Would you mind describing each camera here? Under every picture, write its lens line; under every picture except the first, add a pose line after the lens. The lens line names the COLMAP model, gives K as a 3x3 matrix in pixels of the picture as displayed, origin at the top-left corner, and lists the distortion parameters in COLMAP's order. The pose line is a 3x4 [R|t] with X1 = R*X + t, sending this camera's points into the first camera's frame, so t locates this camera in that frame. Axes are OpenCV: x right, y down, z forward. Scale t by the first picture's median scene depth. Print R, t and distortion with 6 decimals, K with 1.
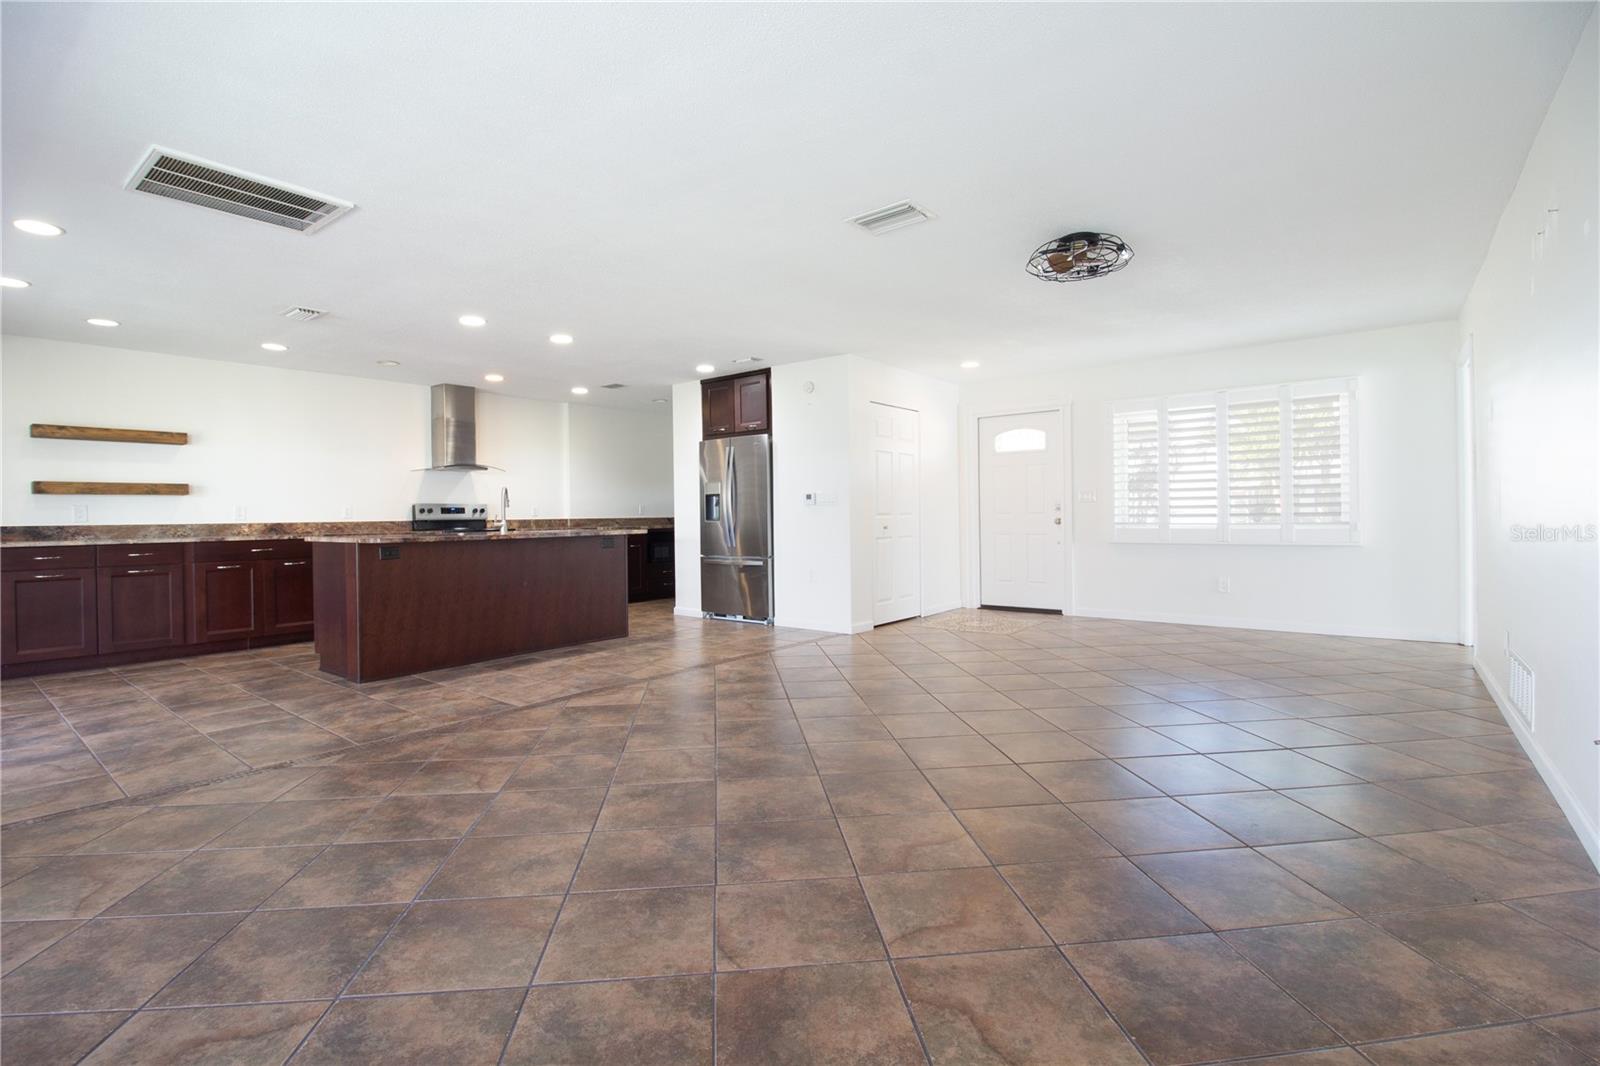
lens RADIAL K [[733.5, 0, 797.7], [0, 733.5, 523.7], [0, 0, 1]] dist [0.002989, -0.015317]
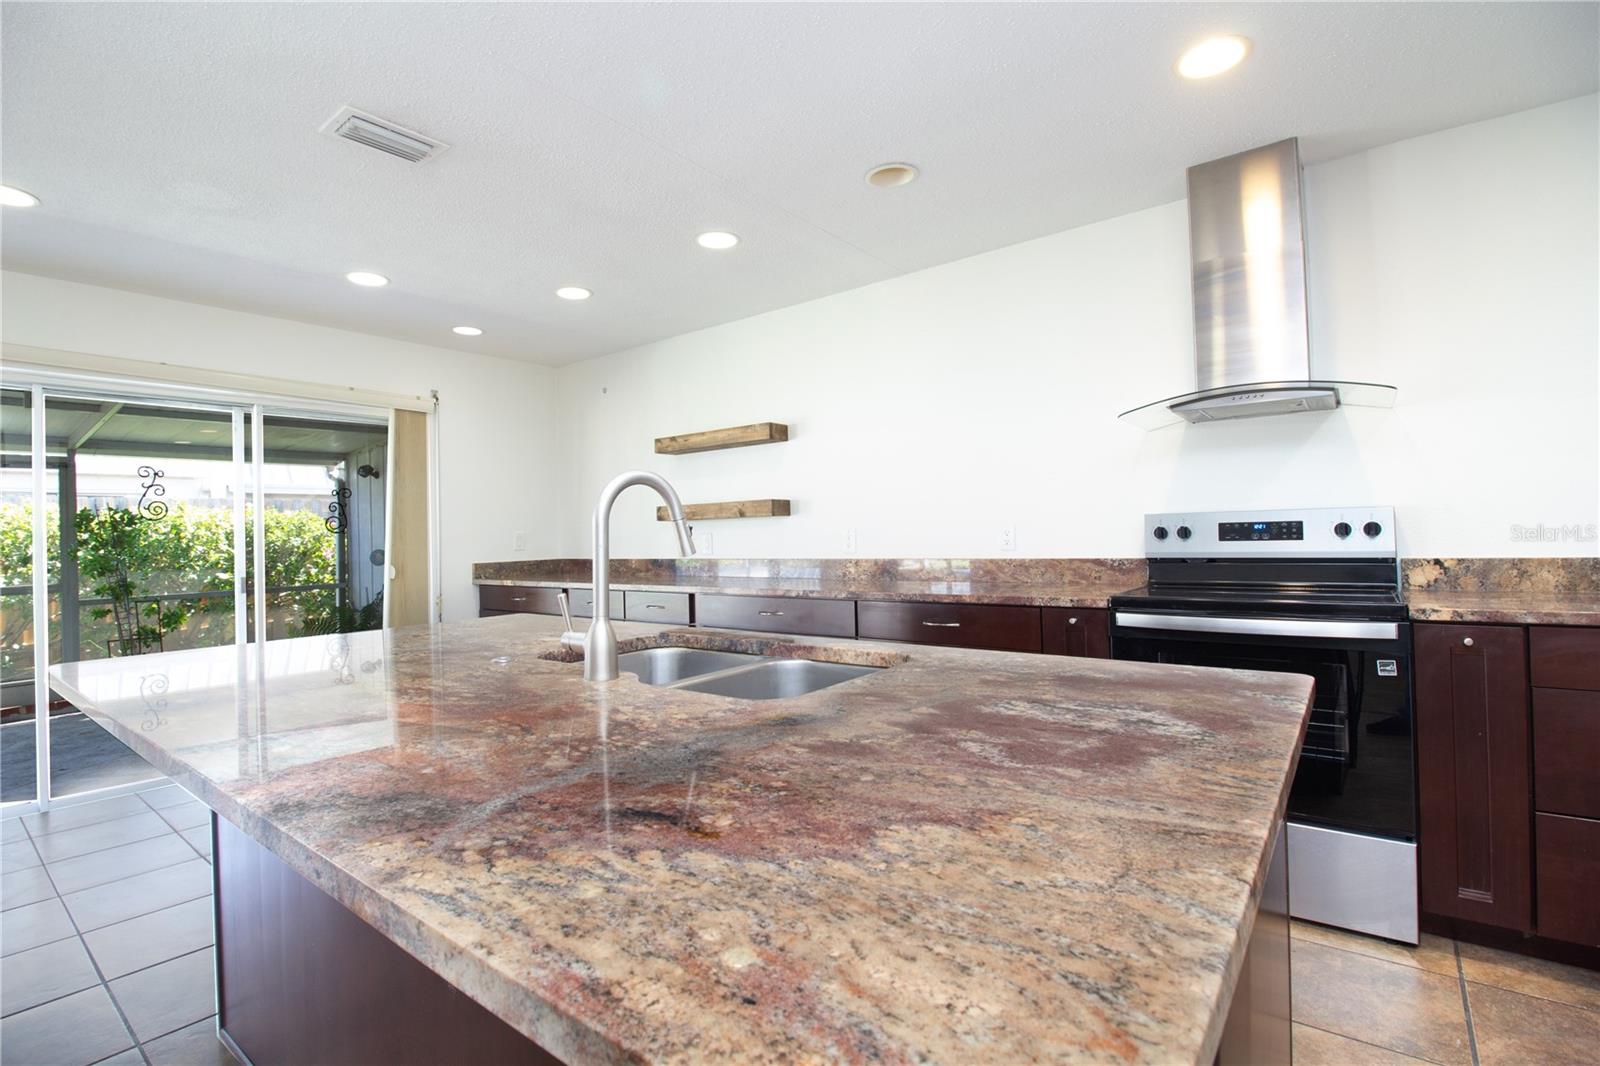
lens RADIAL K [[733.5, 0, 797.7], [0, 733.5, 523.7], [0, 0, 1]] dist [0.002989, -0.015317]
pose [[0.001538, 0.008145, -0.999966, -0.164838], [0.023851, 0.999682, 0.008179, -0.034872], [0.999714, -0.023862, 0.001343, 0.952837]]
